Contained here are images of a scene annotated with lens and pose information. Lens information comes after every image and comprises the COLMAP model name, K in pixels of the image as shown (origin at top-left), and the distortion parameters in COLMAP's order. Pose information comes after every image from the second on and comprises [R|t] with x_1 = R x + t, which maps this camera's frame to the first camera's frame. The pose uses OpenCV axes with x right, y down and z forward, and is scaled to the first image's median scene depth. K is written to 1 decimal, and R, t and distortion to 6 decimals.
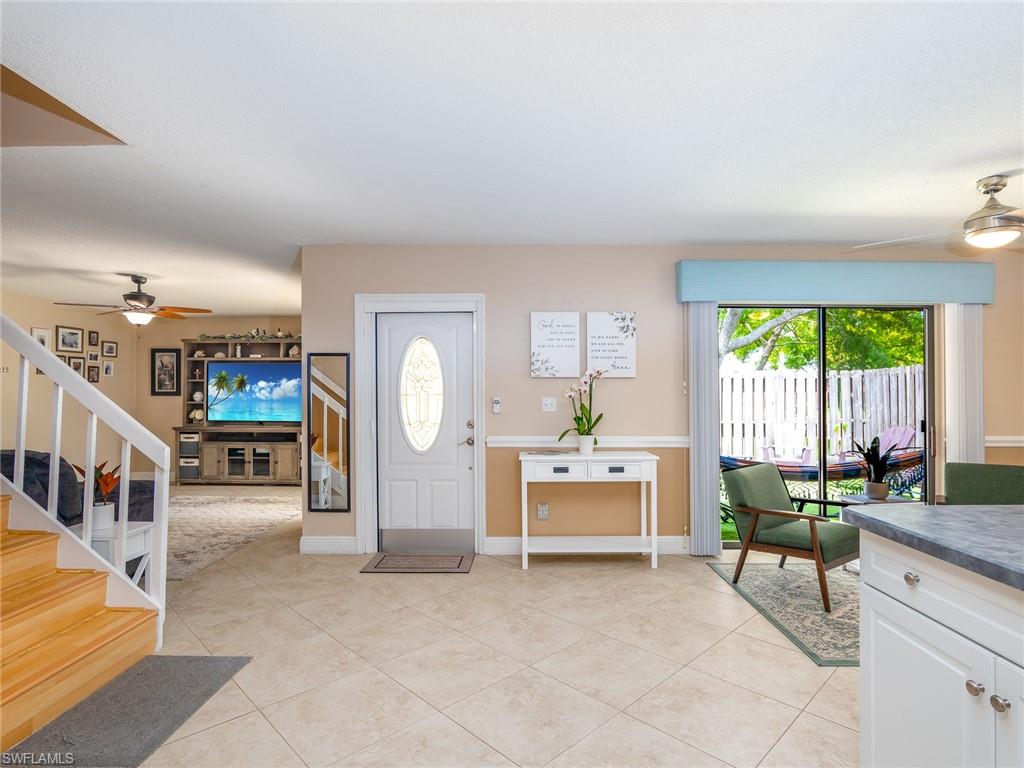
lens RADIAL K [[557.0, 0, 520.3], [0, 557.0, 388.1], [0, 0, 1]] dist [-0.014251, 0.002851]
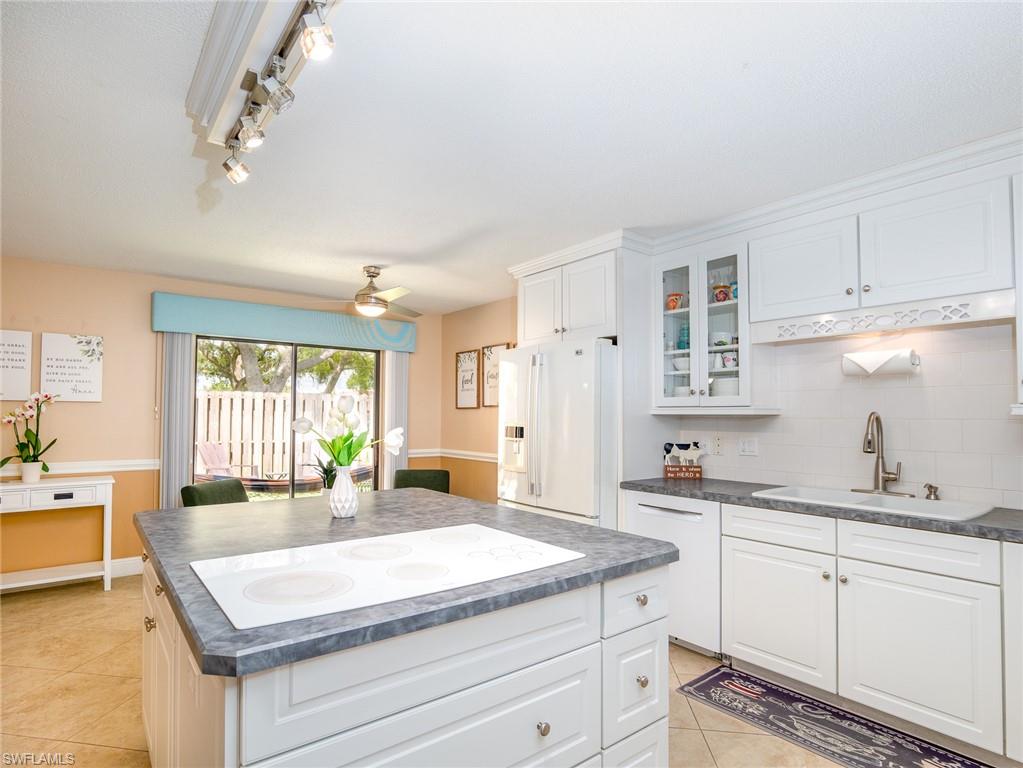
lens RADIAL K [[556.4, 0, 479.3], [0, 556.4, 394.3], [0, 0, 1]] dist [-0.014251, 0.002851]
pose [[0.804047, 0.024987, 0.594041, 0.165969], [-0.011727, 0.999589, -0.026172, -0.015212], [-0.594451, 0.014077, 0.804009, -0.206709]]
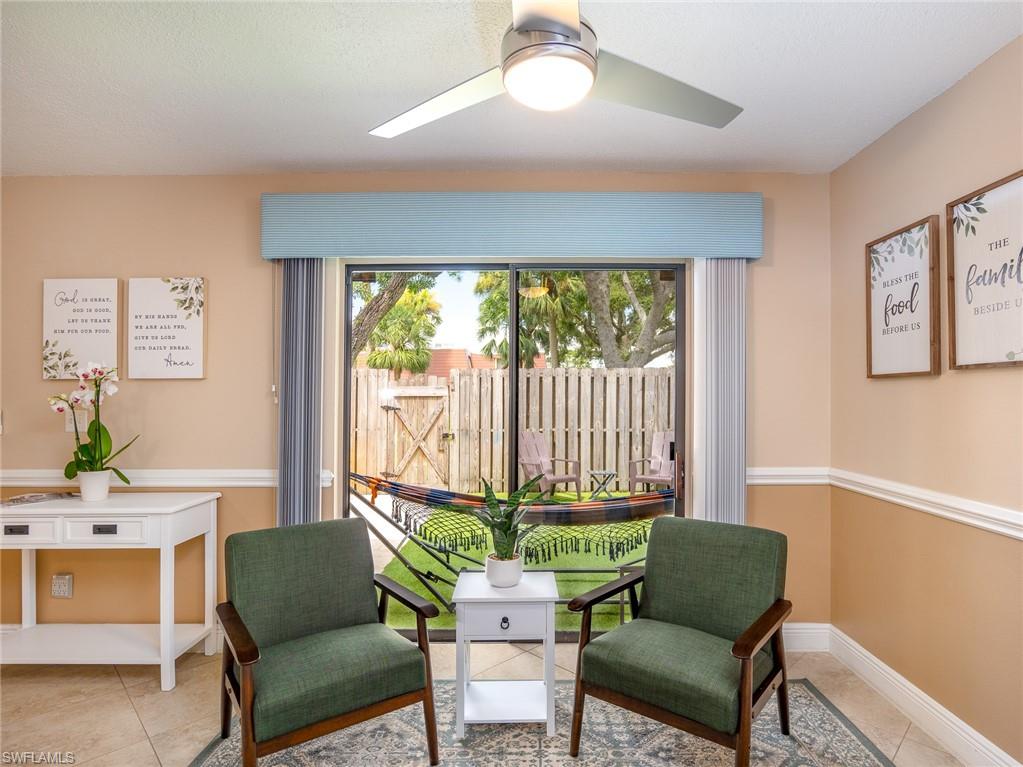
lens RADIAL K [[556.4, 0, 509.3], [0, 556.4, 395.9], [0, 0, 1]] dist [-0.014251, 0.002851]
pose [[0.999952, -0.005665, -0.007945, 0.577660], [0.005761, 0.999909, 0.012176, -0.005000], [0.007875, -0.012221, 0.999894, 0.367113]]
